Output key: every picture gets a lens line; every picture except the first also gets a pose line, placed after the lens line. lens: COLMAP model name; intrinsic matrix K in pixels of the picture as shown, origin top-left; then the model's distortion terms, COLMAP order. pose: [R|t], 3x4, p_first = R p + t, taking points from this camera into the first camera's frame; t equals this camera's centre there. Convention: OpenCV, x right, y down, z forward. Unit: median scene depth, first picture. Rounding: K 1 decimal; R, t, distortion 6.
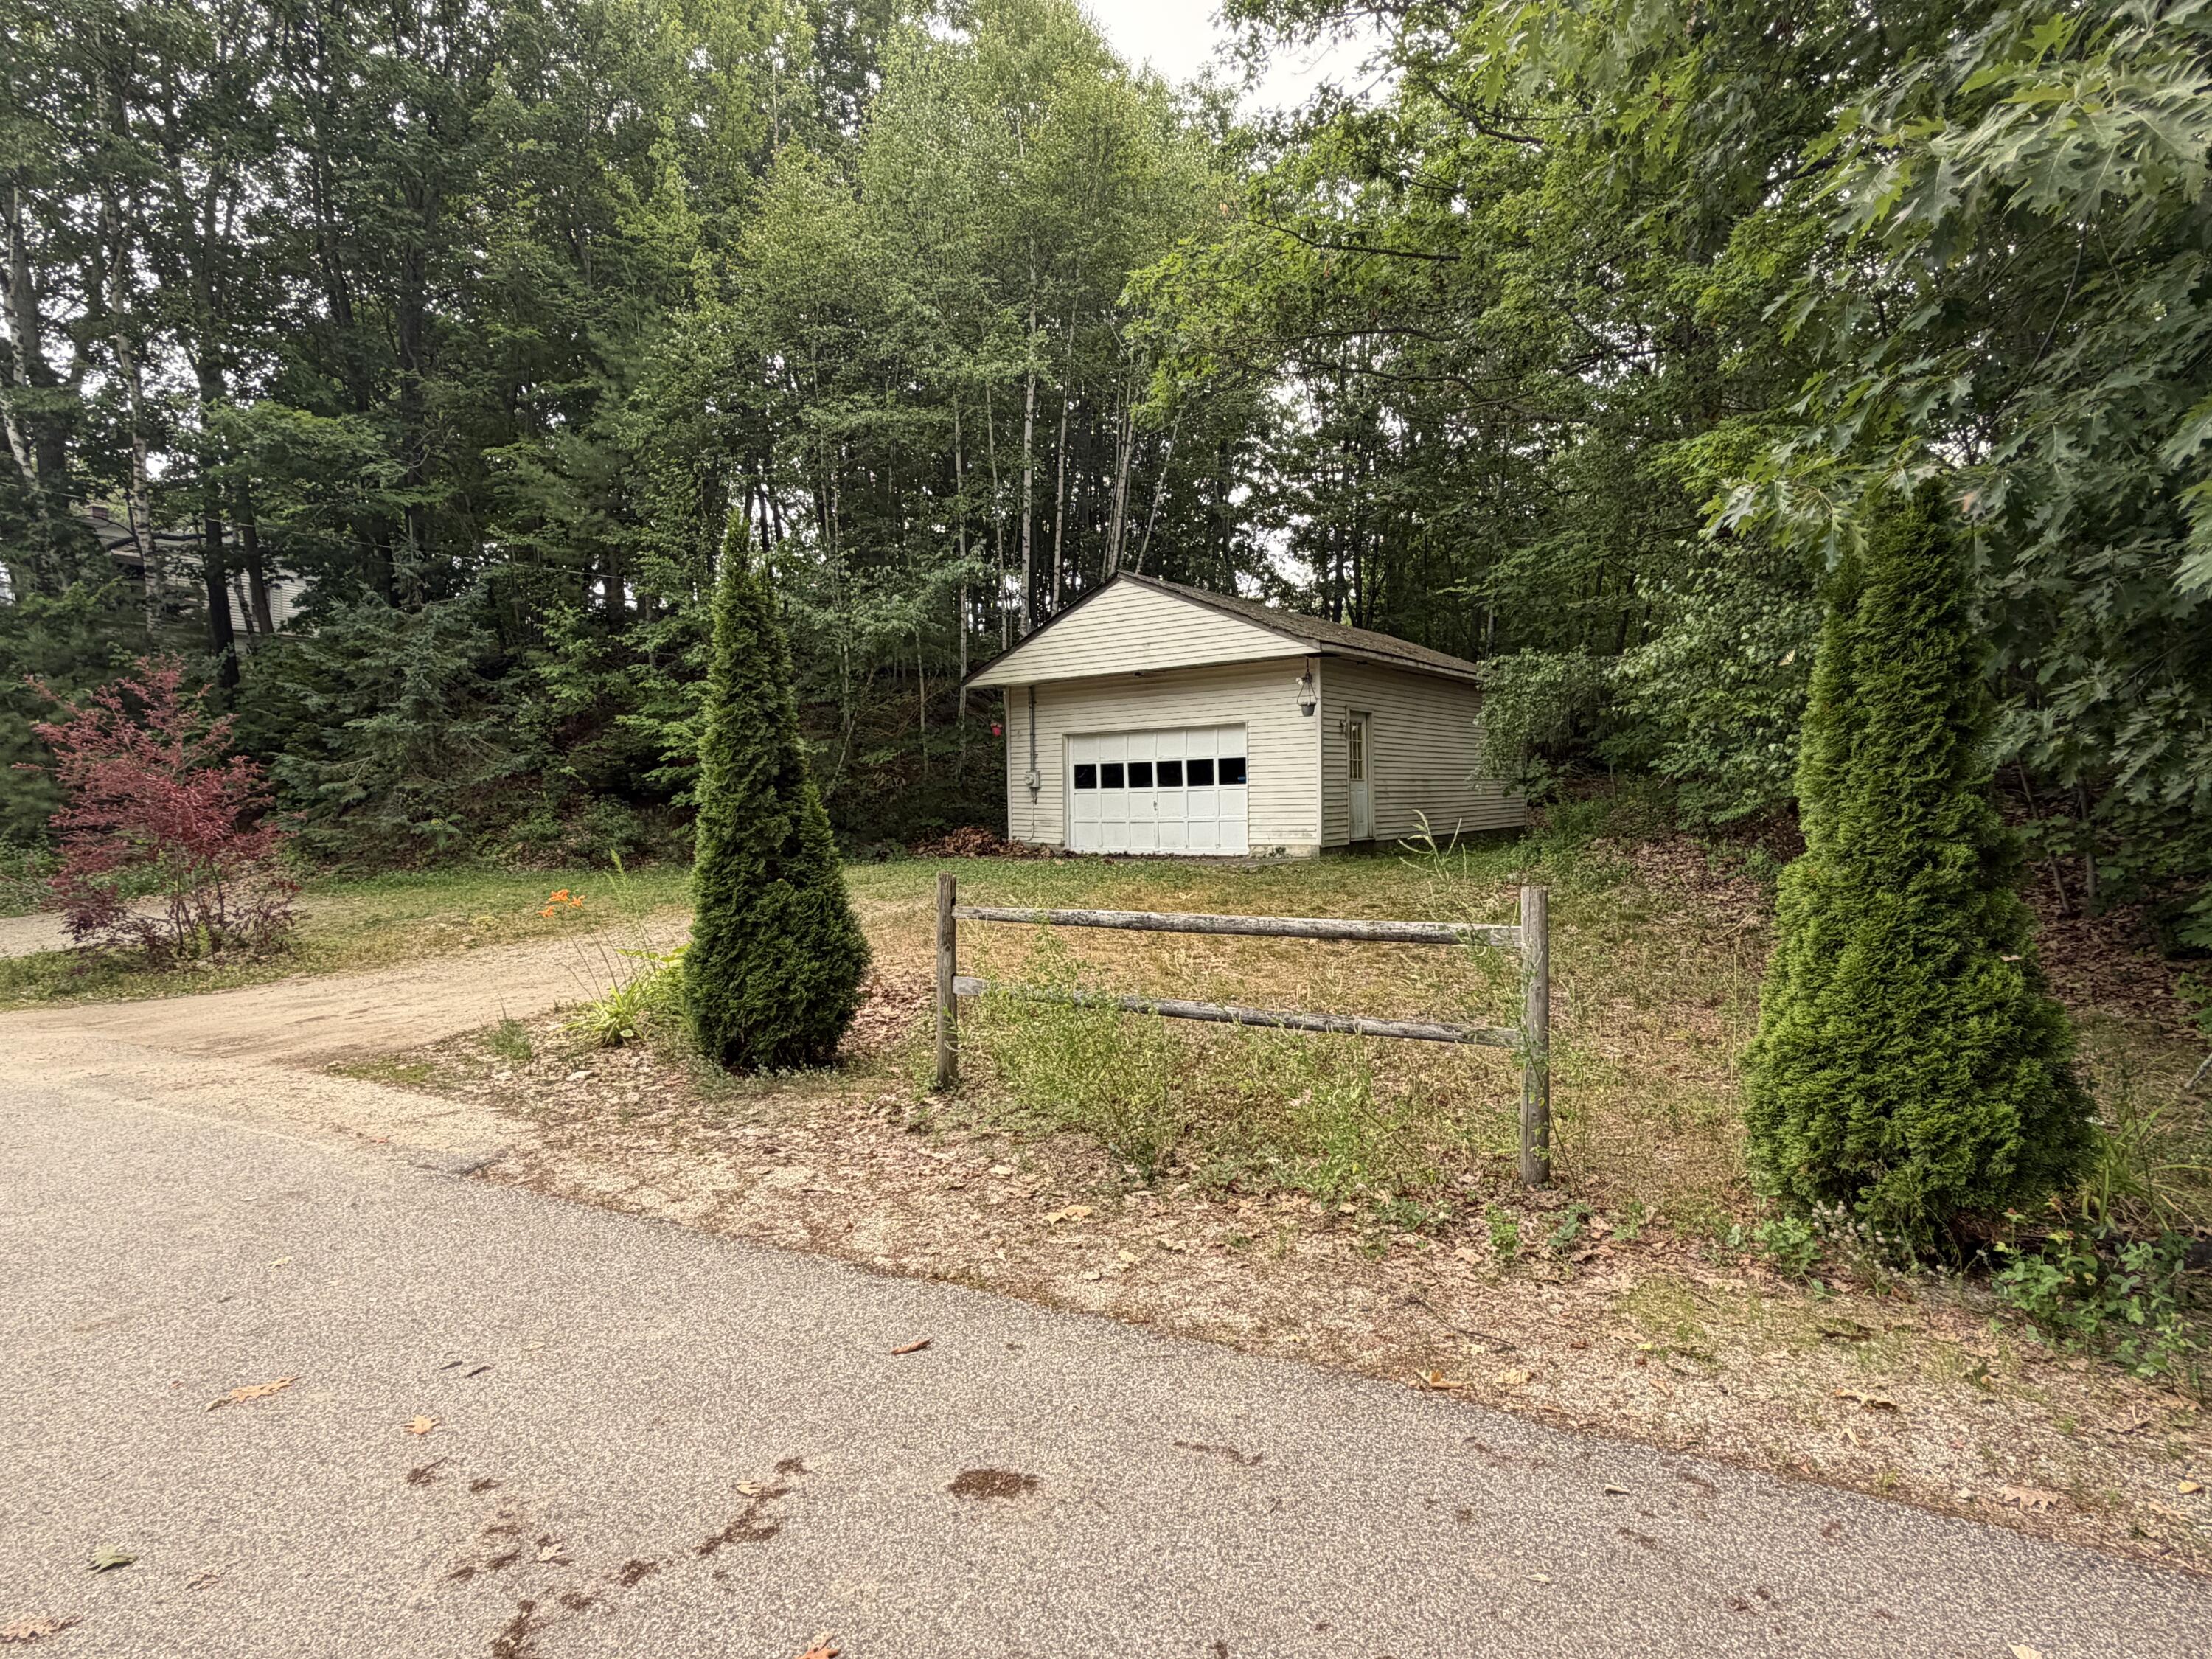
lens RADIAL K [[1168.0, 0, 1107.3], [0, 1168.0, 822.9], [0, 0, 1]] dist [0.016374, -0.005490]
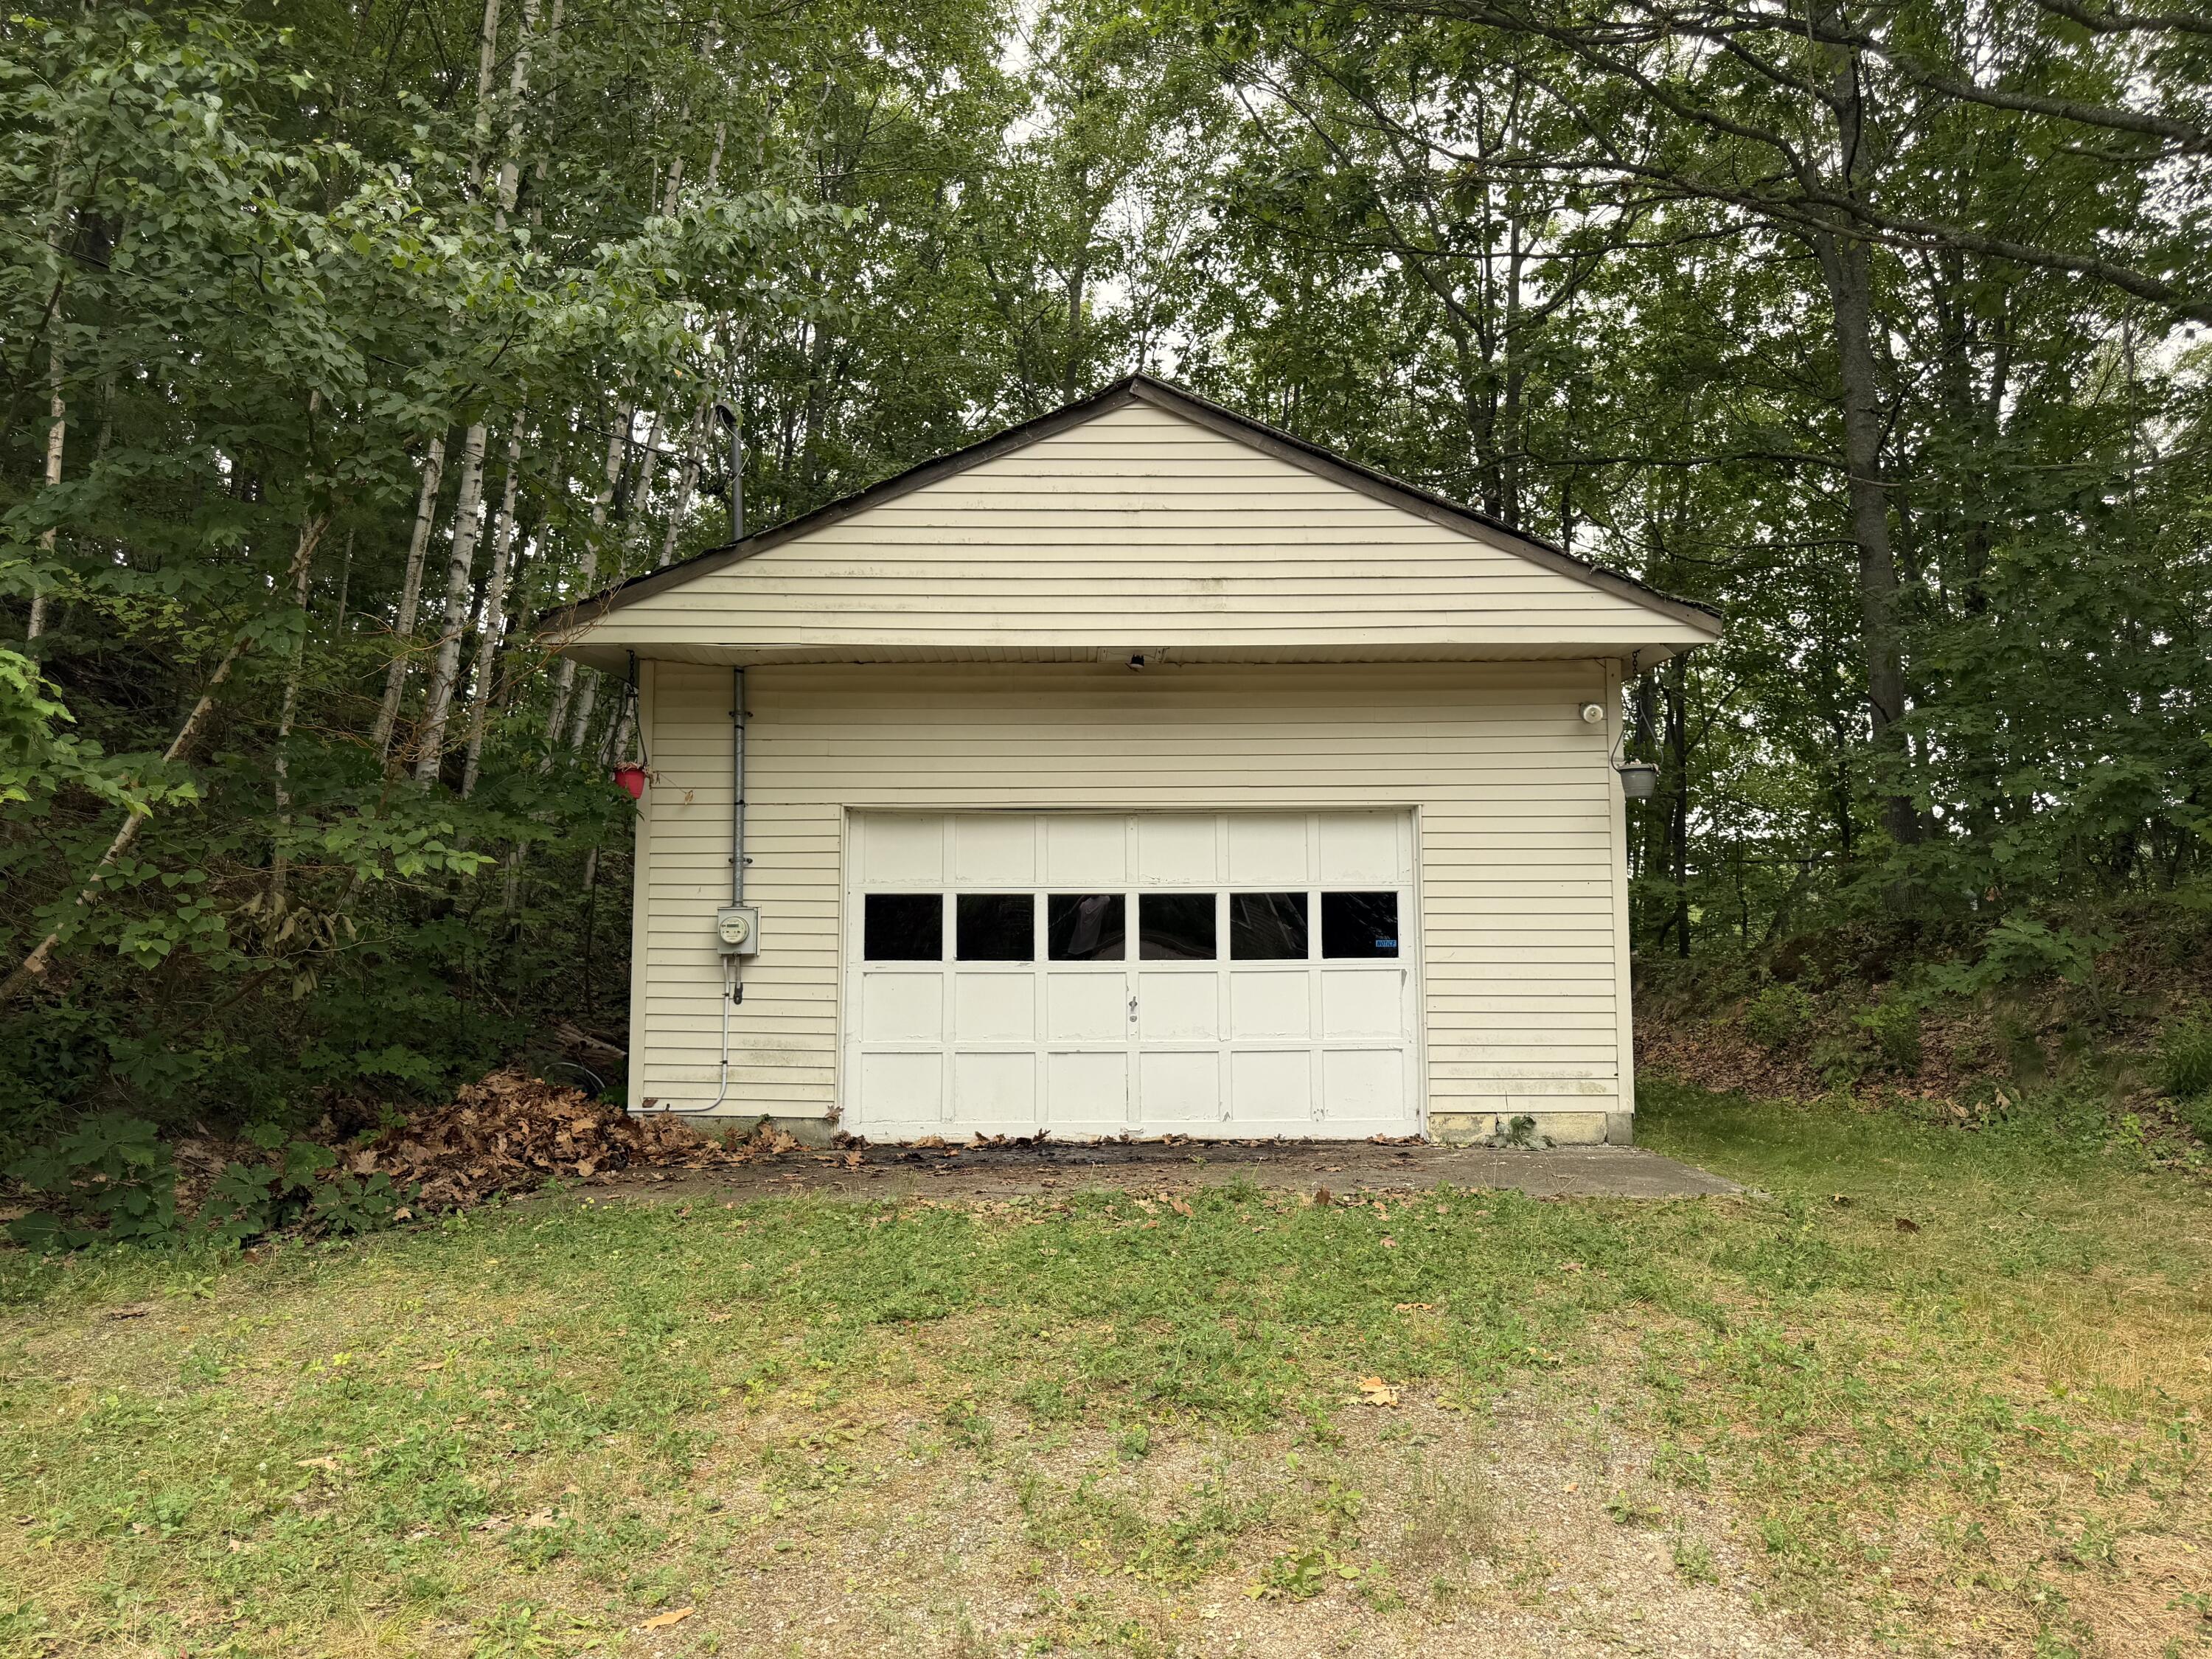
lens RADIAL K [[1552.8, 0, 1107.4], [0, 1552.8, 818.1], [0, 0, 1]] dist [0.044867, -0.046144]
pose [[0.804975, 0.063370, 0.589915, -0.296185], [-0.000694, 0.994380, -0.105871, -0.025496], [-0.593309, 0.084814, 0.800494, 0.659350]]
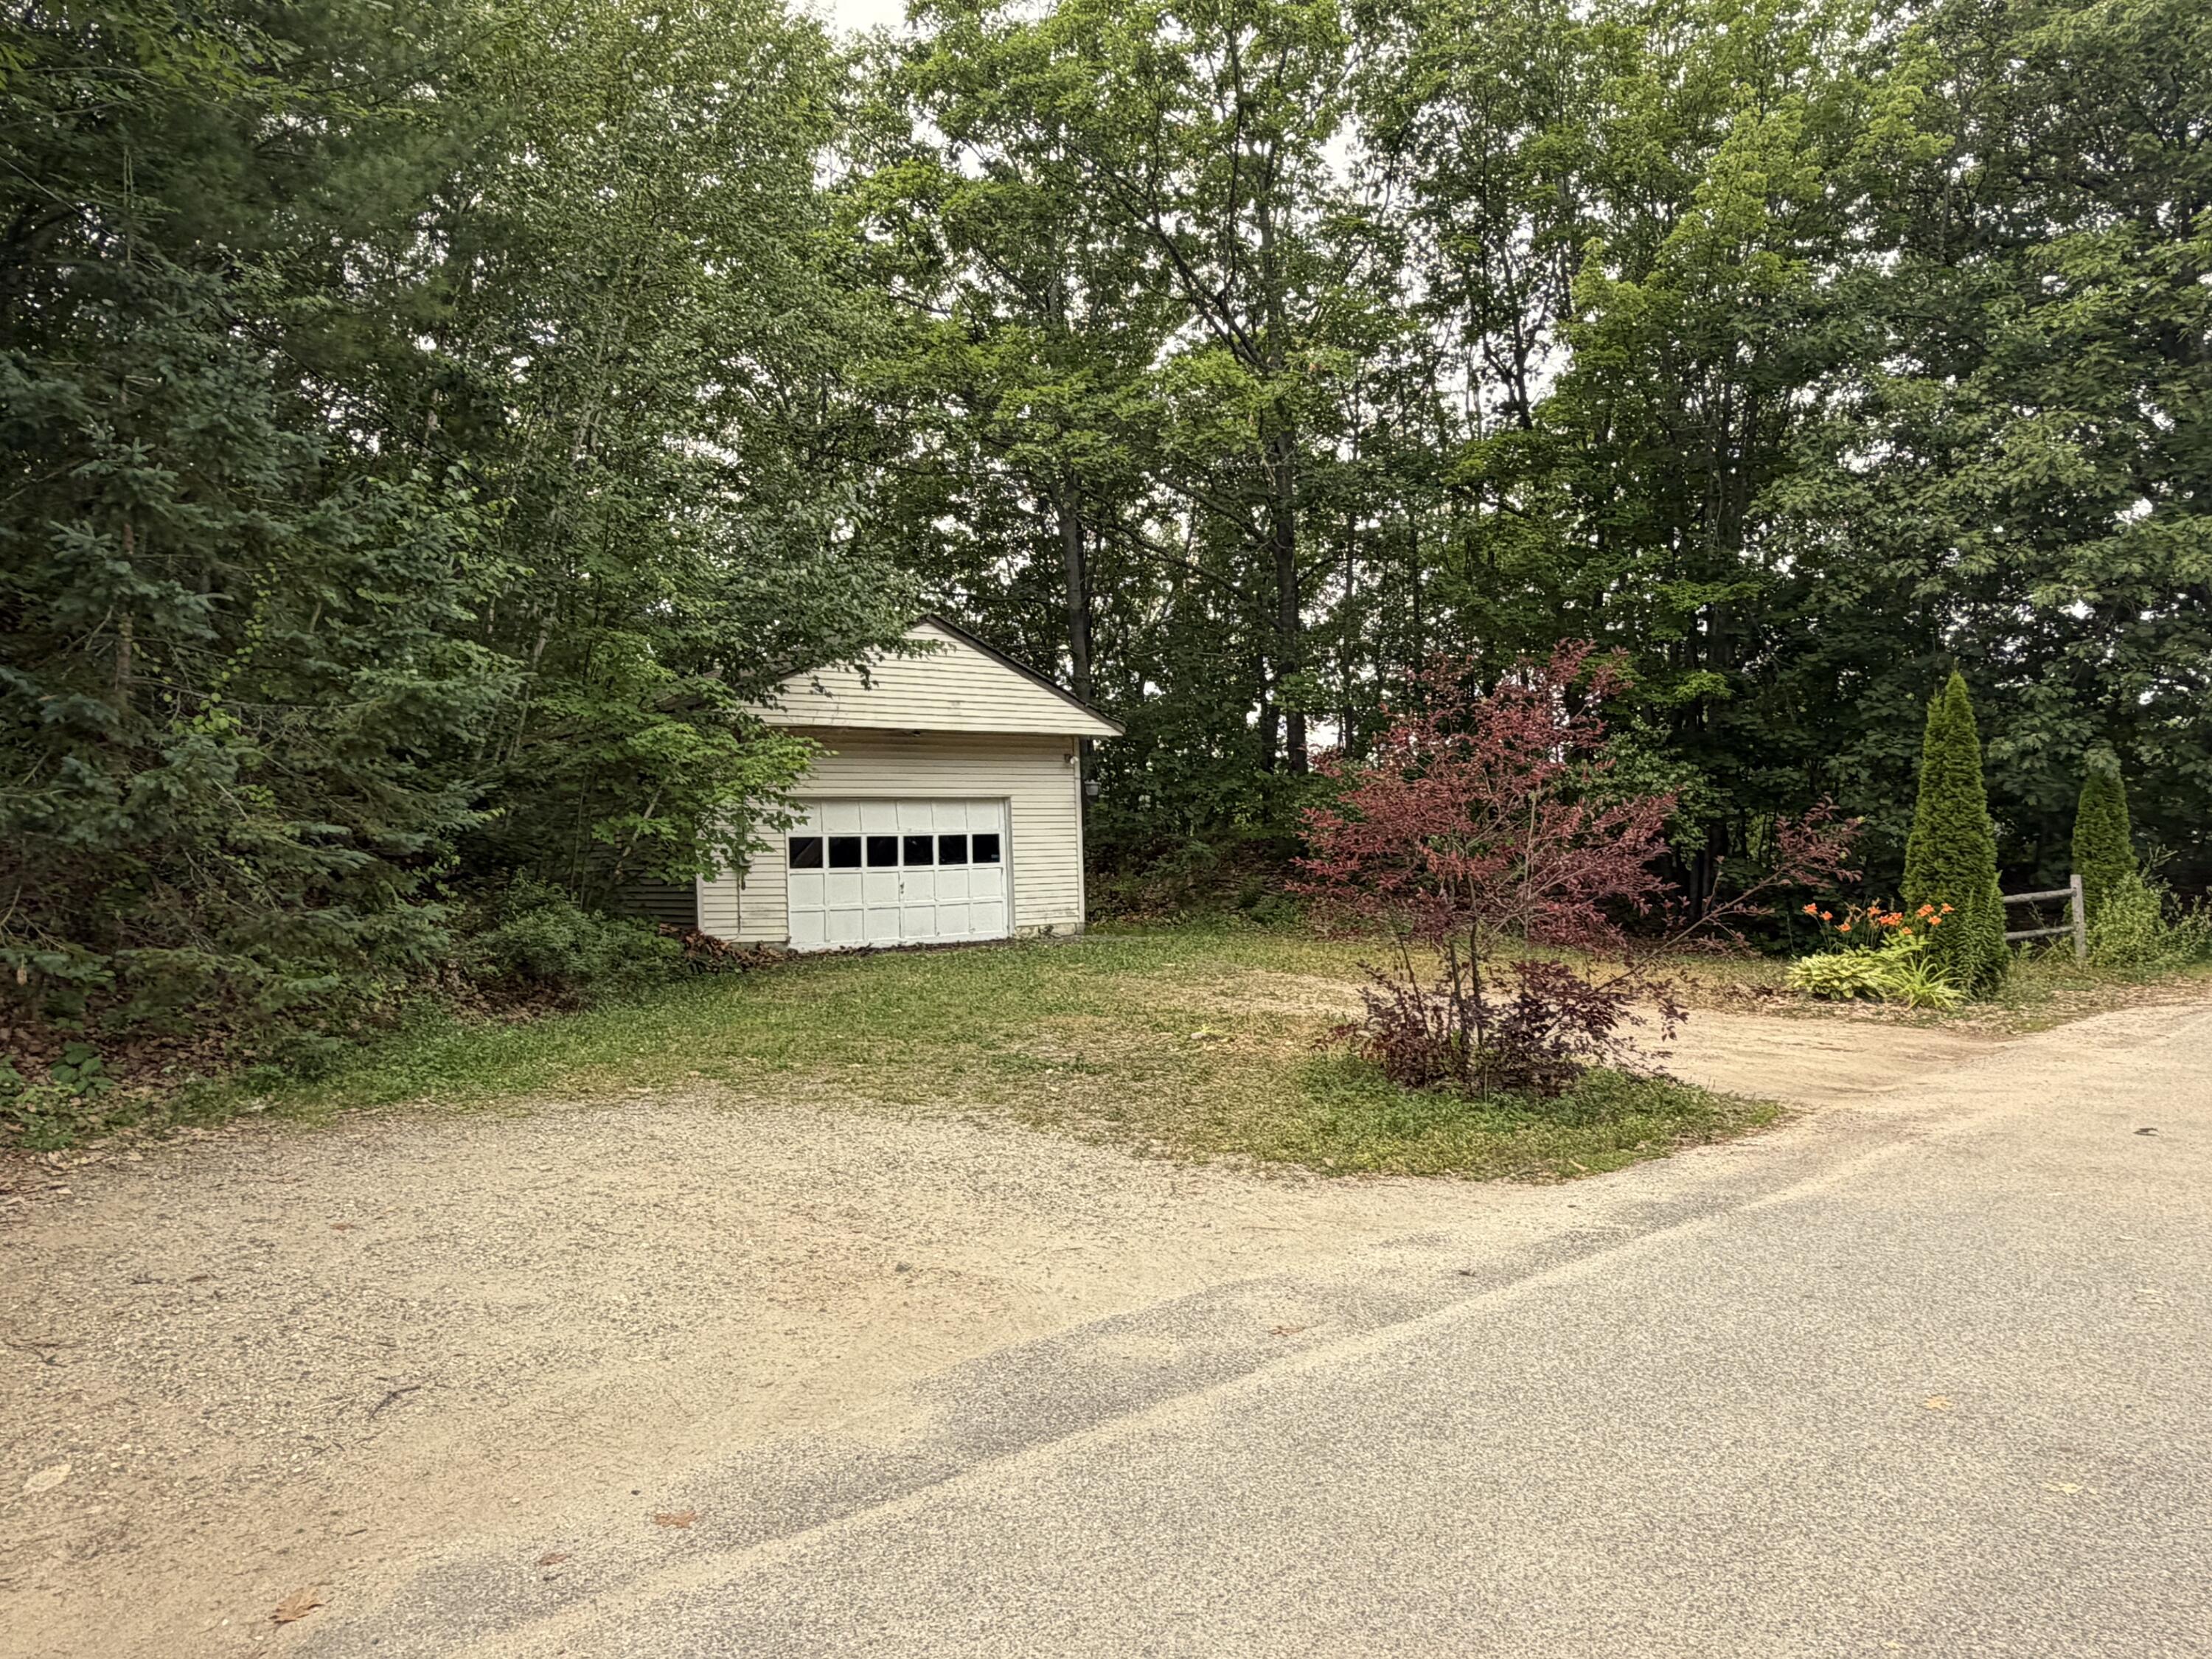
lens RADIAL K [[1552.8, 0, 1107.6], [0, 1552.8, 846.6], [0, 0, 1]] dist [0.044867, -0.046144]
pose [[0.280619, 0.020770, 0.959594, -1.107595], [0.042751, 0.998503, -0.034114, 0.000328], [-0.958867, 0.050596, 0.279311, 0.598572]]
